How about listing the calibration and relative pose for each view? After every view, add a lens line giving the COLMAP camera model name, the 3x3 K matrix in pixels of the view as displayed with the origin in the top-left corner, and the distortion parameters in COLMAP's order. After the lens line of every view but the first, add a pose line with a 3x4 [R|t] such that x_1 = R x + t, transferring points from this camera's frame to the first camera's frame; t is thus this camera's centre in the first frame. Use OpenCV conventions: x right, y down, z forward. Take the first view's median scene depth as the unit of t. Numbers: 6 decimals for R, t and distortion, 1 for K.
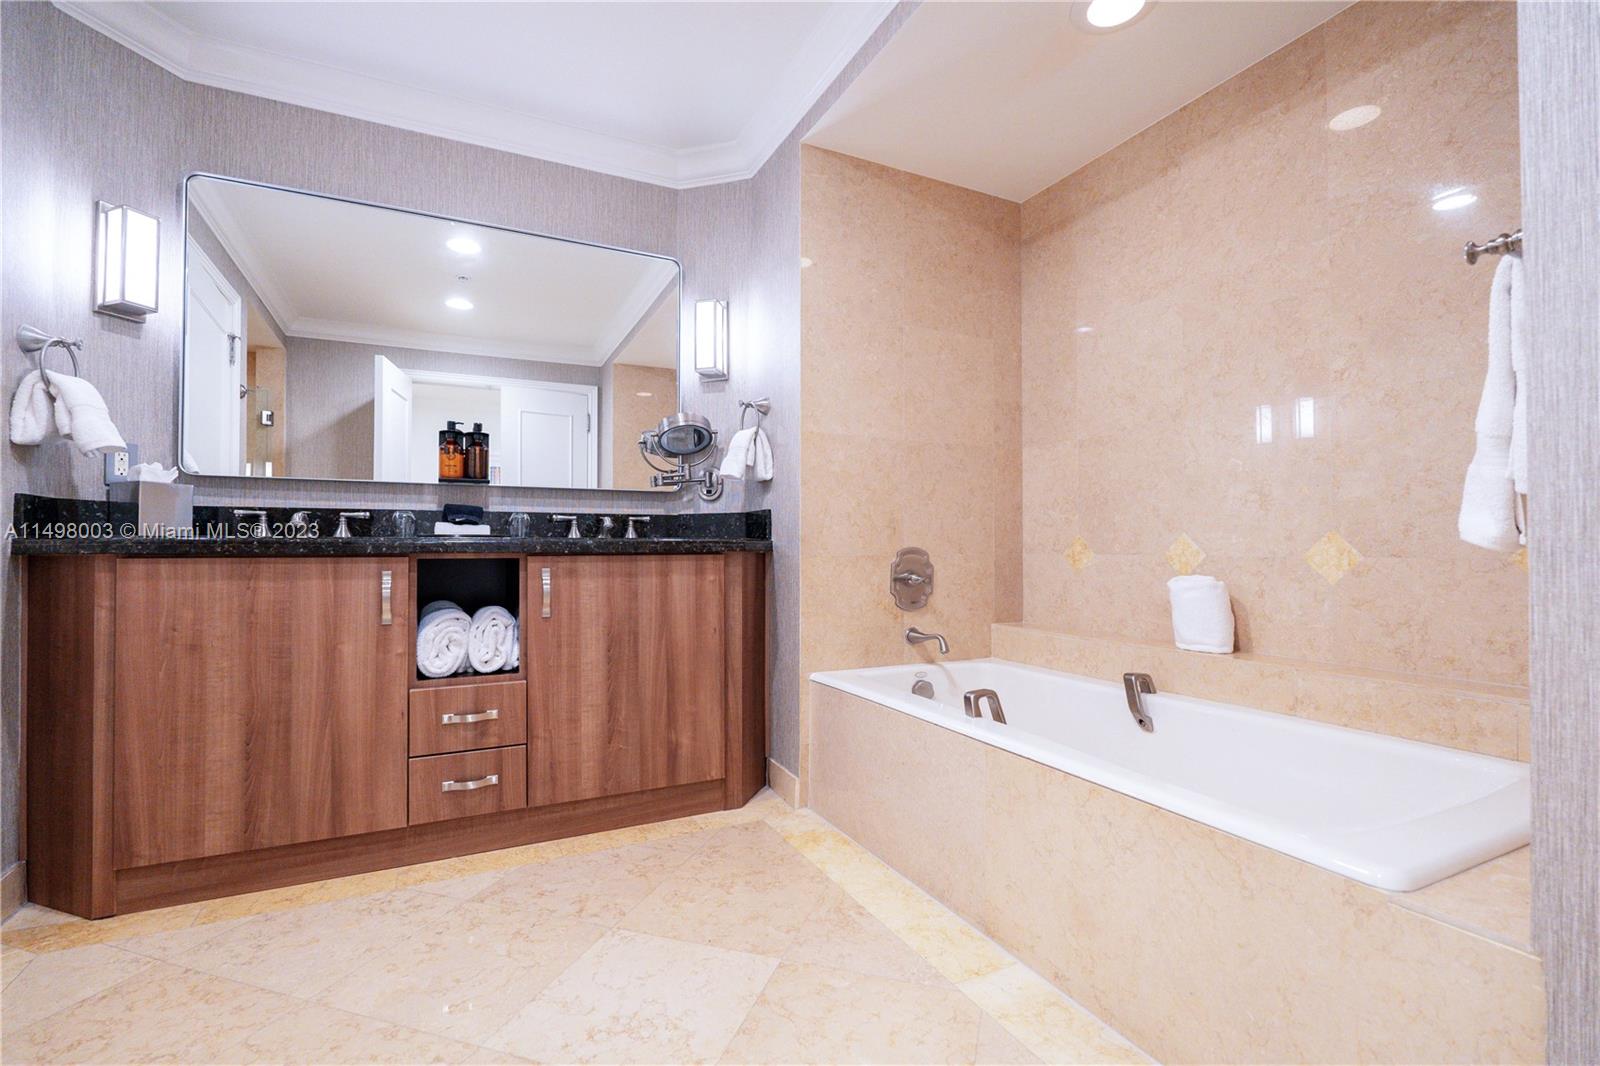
lens RADIAL K [[714.5, 0, 798.7], [0, 714.5, 538.4], [0, 0, 1]] dist [-0.007553, 0.003444]
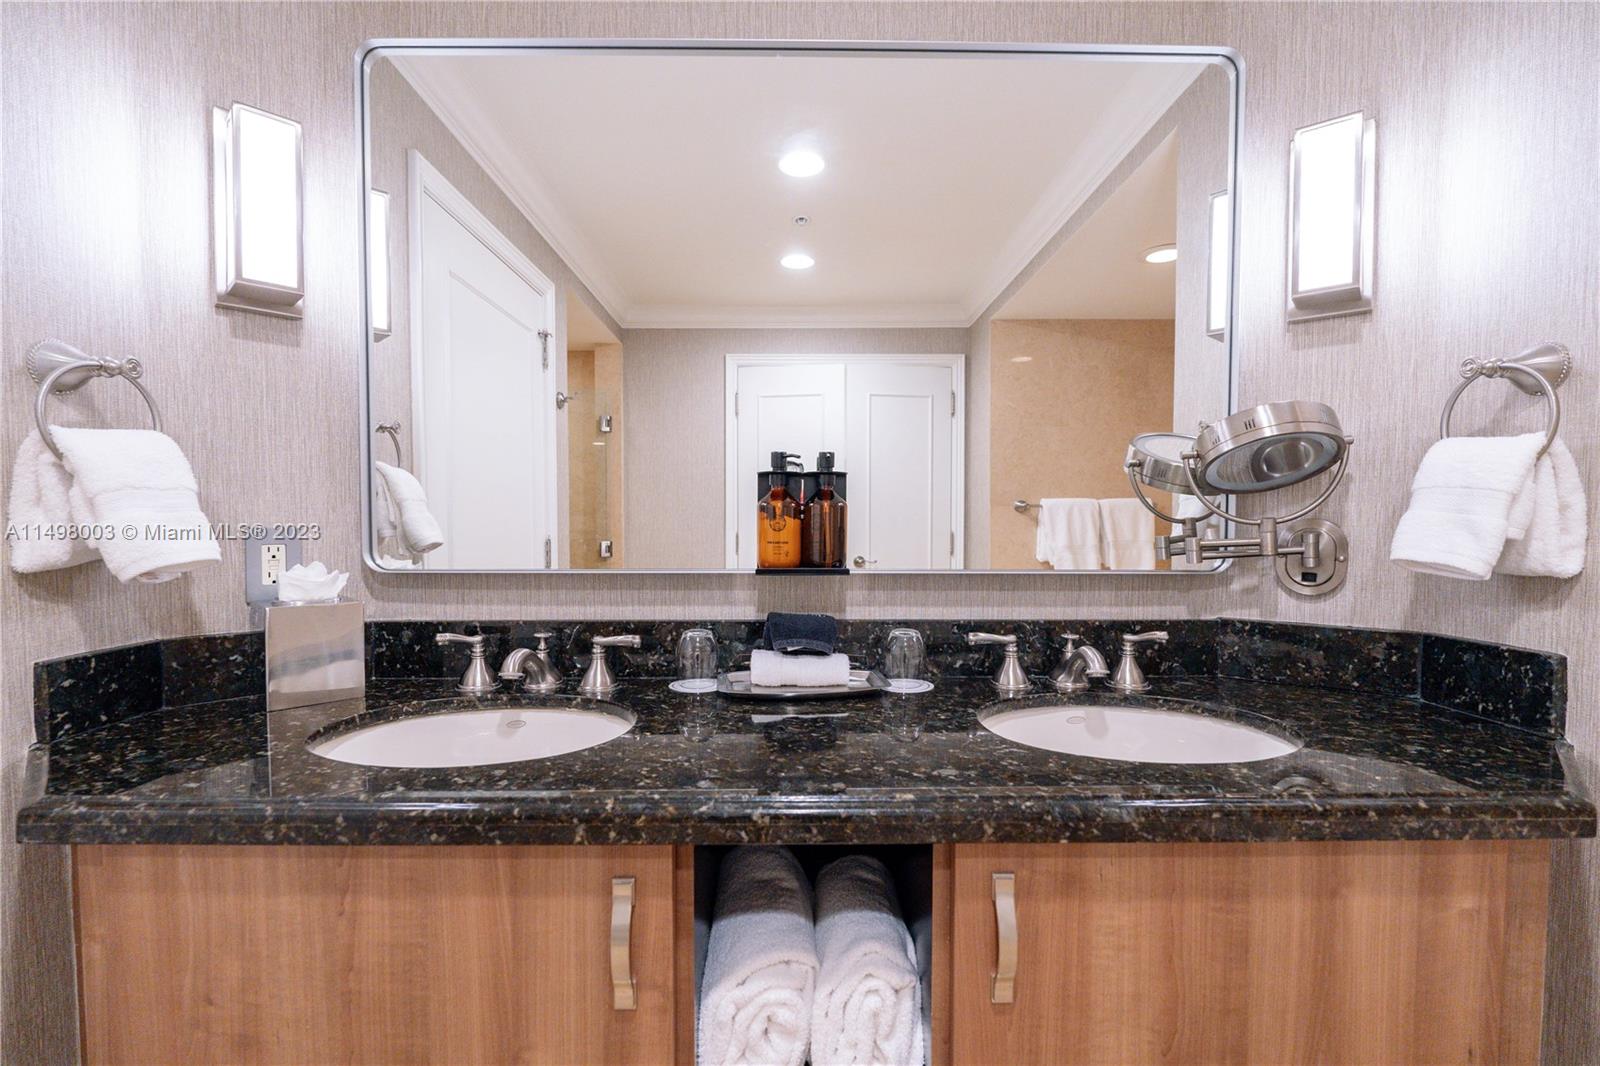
lens RADIAL K [[707.6, 0, 802.6], [0, 707.6, 538.8], [0, 0, 1]] dist [-0.003001, -0.000513]
pose [[0.903210, 0.018853, -0.428785, -0.265195], [0.003490, 0.998679, 0.051261, -0.133966], [0.429185, -0.047796, 0.901951, 0.573073]]
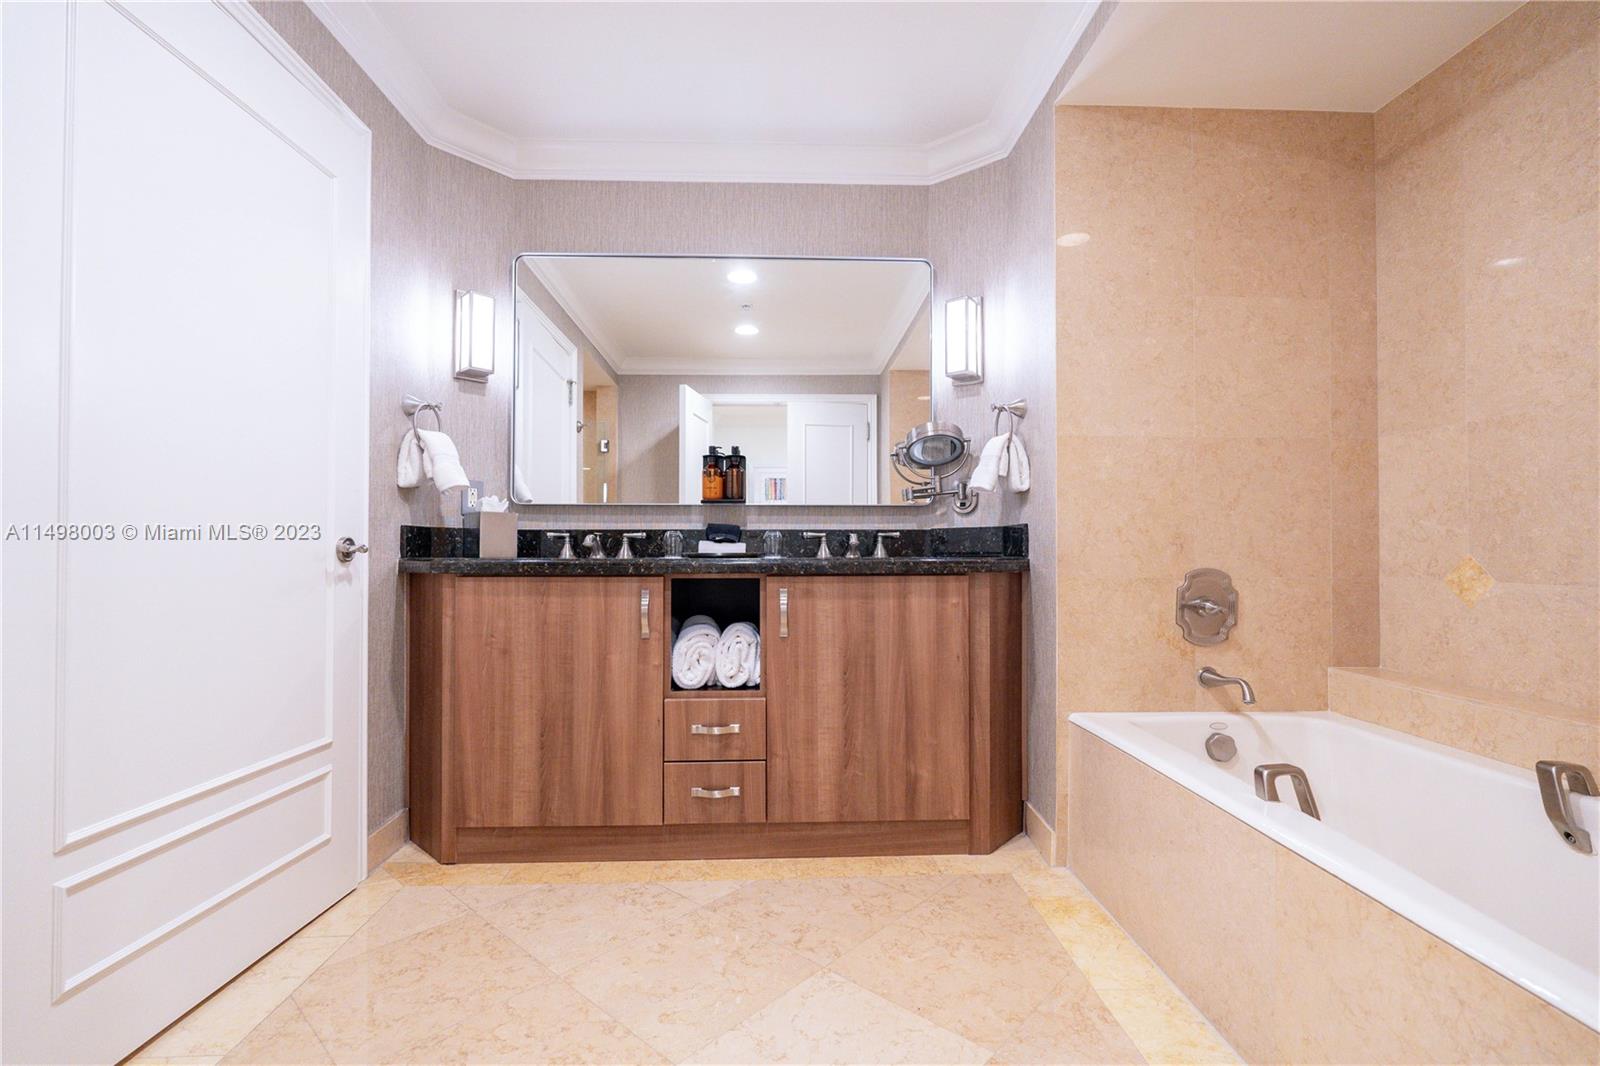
lens RADIAL K [[725.1, 0, 802.0], [0, 725.1, 540.1], [0, 0, 1]] dist [-0.005401, 0.001684]
pose [[0.914165, -0.003905, -0.405324, 0.078293], [0.004837, 0.999987, 0.001274, -0.025245], [0.405314, -0.003126, 0.914172, 0.063564]]
